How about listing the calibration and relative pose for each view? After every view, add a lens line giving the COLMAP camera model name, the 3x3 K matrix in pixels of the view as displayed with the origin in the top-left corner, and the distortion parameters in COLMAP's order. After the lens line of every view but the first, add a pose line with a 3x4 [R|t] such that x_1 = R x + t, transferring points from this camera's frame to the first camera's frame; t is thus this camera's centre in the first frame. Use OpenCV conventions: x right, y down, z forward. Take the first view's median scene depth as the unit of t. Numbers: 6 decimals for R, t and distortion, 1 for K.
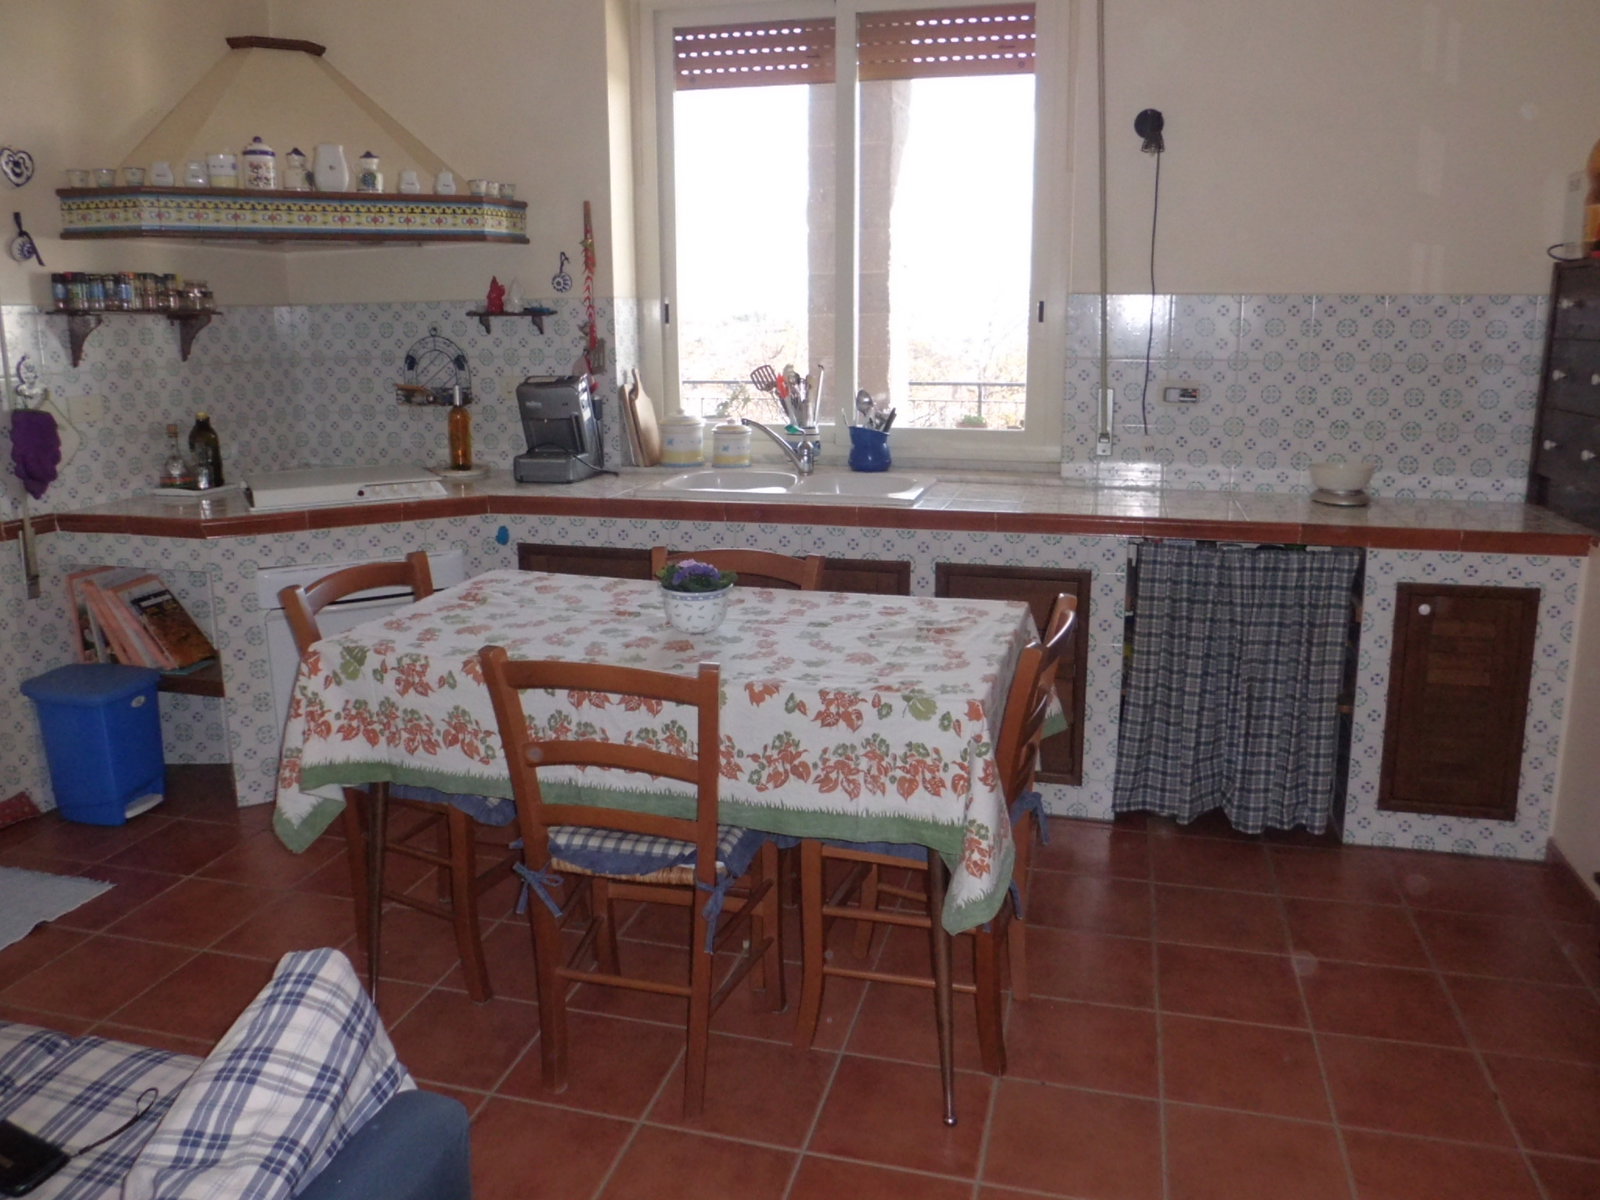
lens RADIAL K [[1240.0, 0, 807.4], [0, 1240.0, 588.9], [0, 0, 1]] dist [-0.066032, 0.081278]
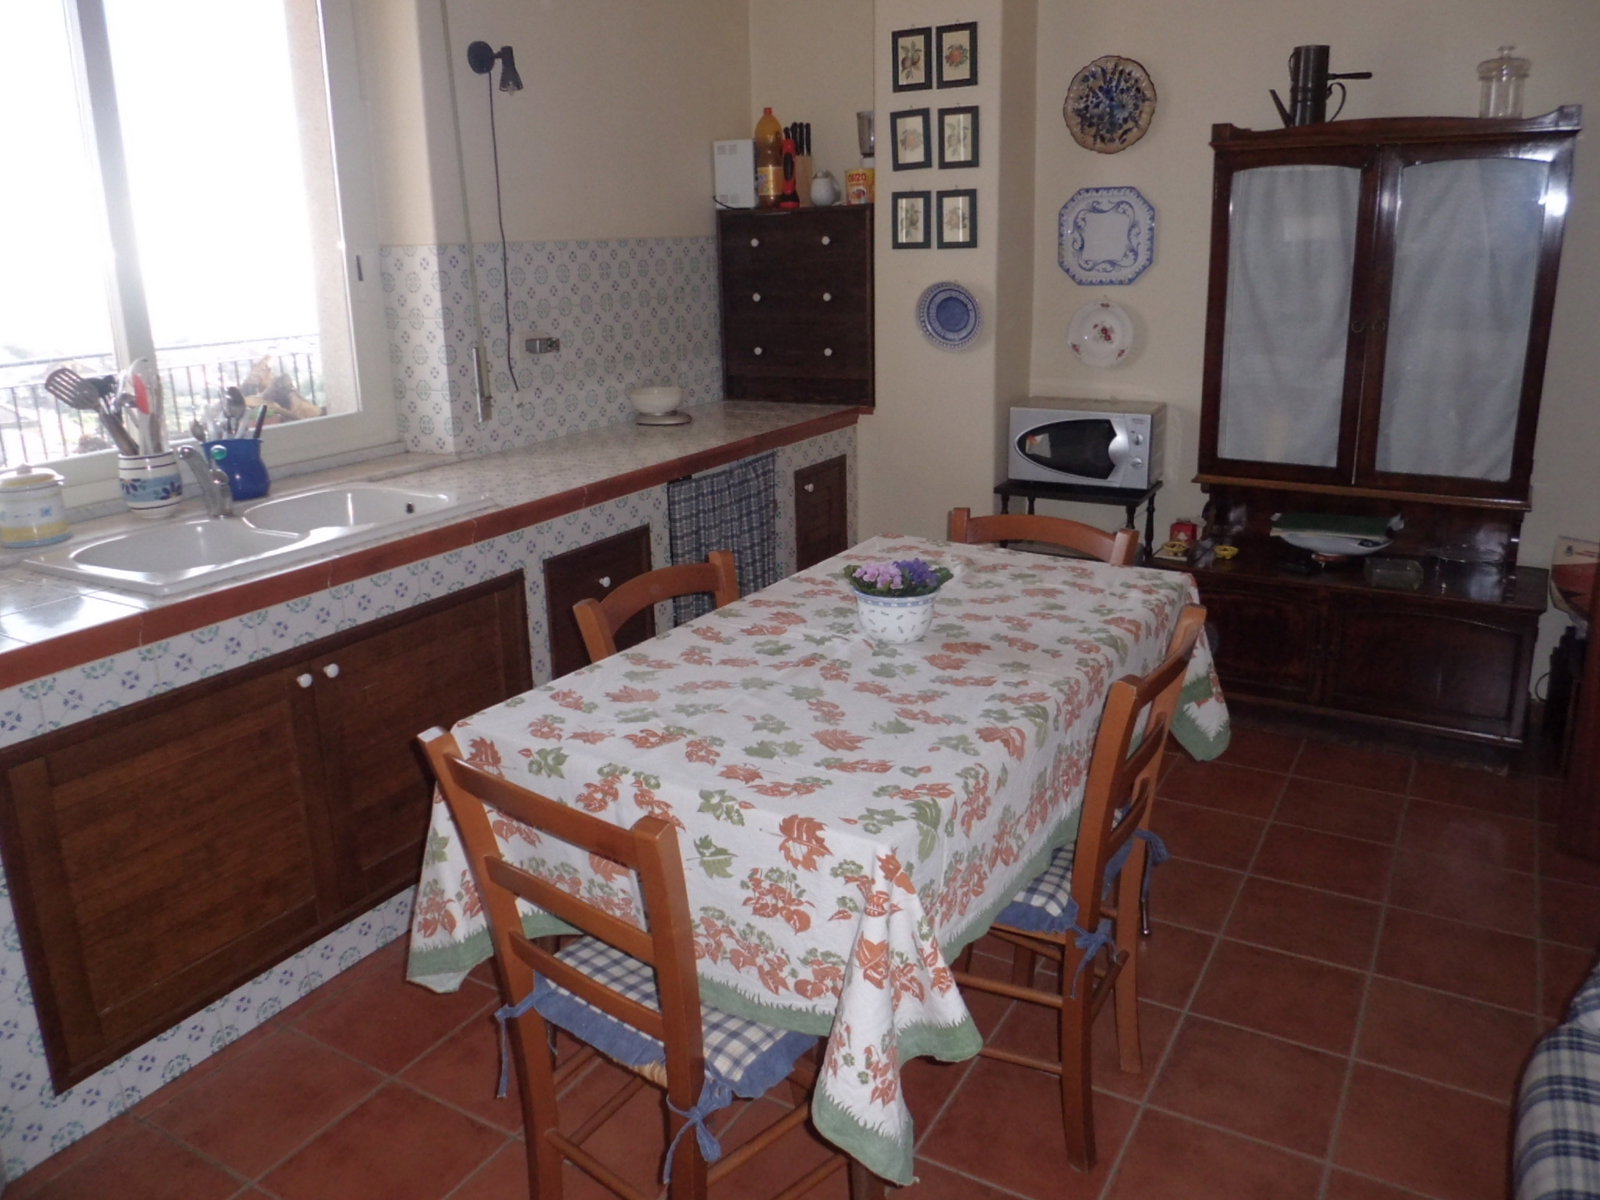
lens RADIAL K [[1194.3, 0, 759.5], [0, 1194.3, 598.9], [0, 0, 1]] dist [0.003871, 0.002253]
pose [[0.310457, -0.281565, 0.907930, -0.516543], [0.241867, 0.947089, 0.211005, -0.113672], [-0.919302, 0.154090, 0.362132, 0.474660]]
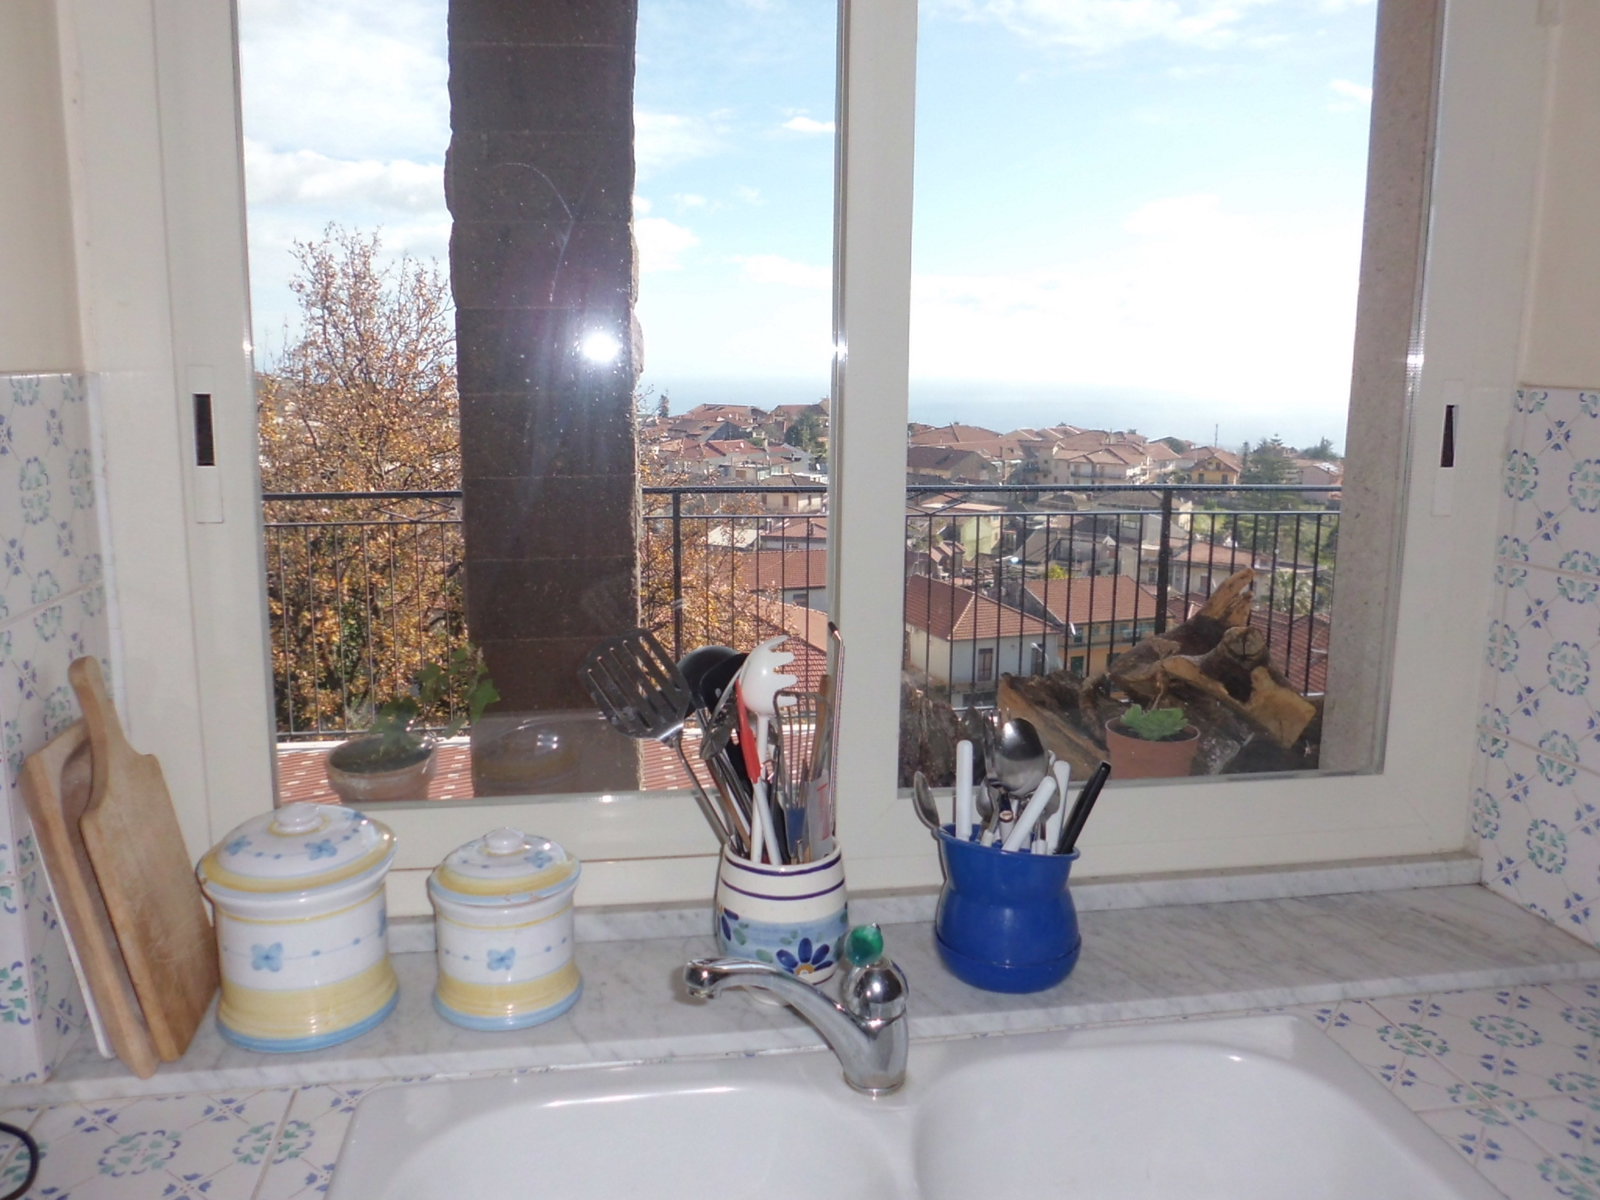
lens RADIAL K [[1240.0, 0, 807.4], [0, 1240.0, 588.9], [0, 0, 1]] dist [-0.066032, 0.081278]
pose [[0.913978, -0.055187, 0.401993, -0.108996], [0.069360, 0.997375, -0.020777, -0.184540], [-0.399792, 0.046872, 0.915407, 0.746860]]
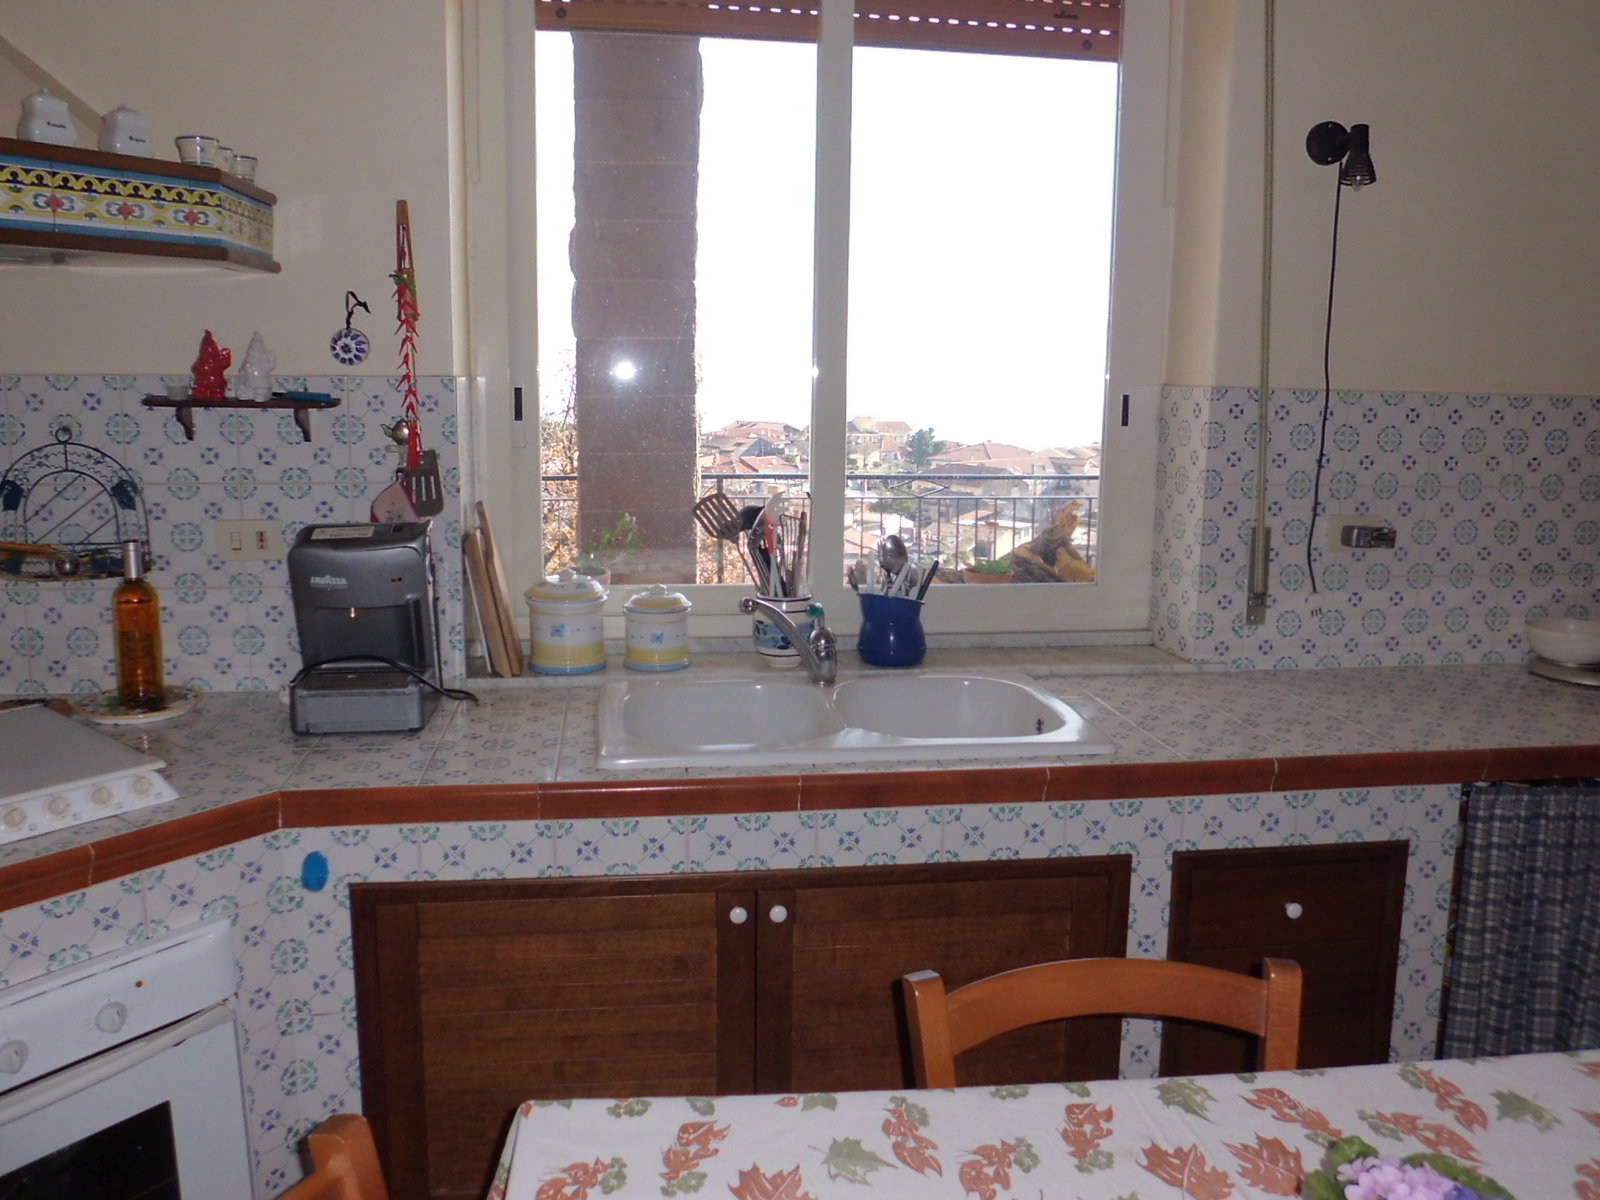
lens RADIAL K [[1240.0, 0, 807.4], [0, 1240.0, 588.9], [0, 0, 1]] dist [-0.066032, 0.081278]
pose [[0.924131, -0.045703, 0.379332, -0.224899], [0.064152, 0.997286, -0.036132, -0.112651], [-0.376651, 0.057726, 0.924555, 0.441865]]
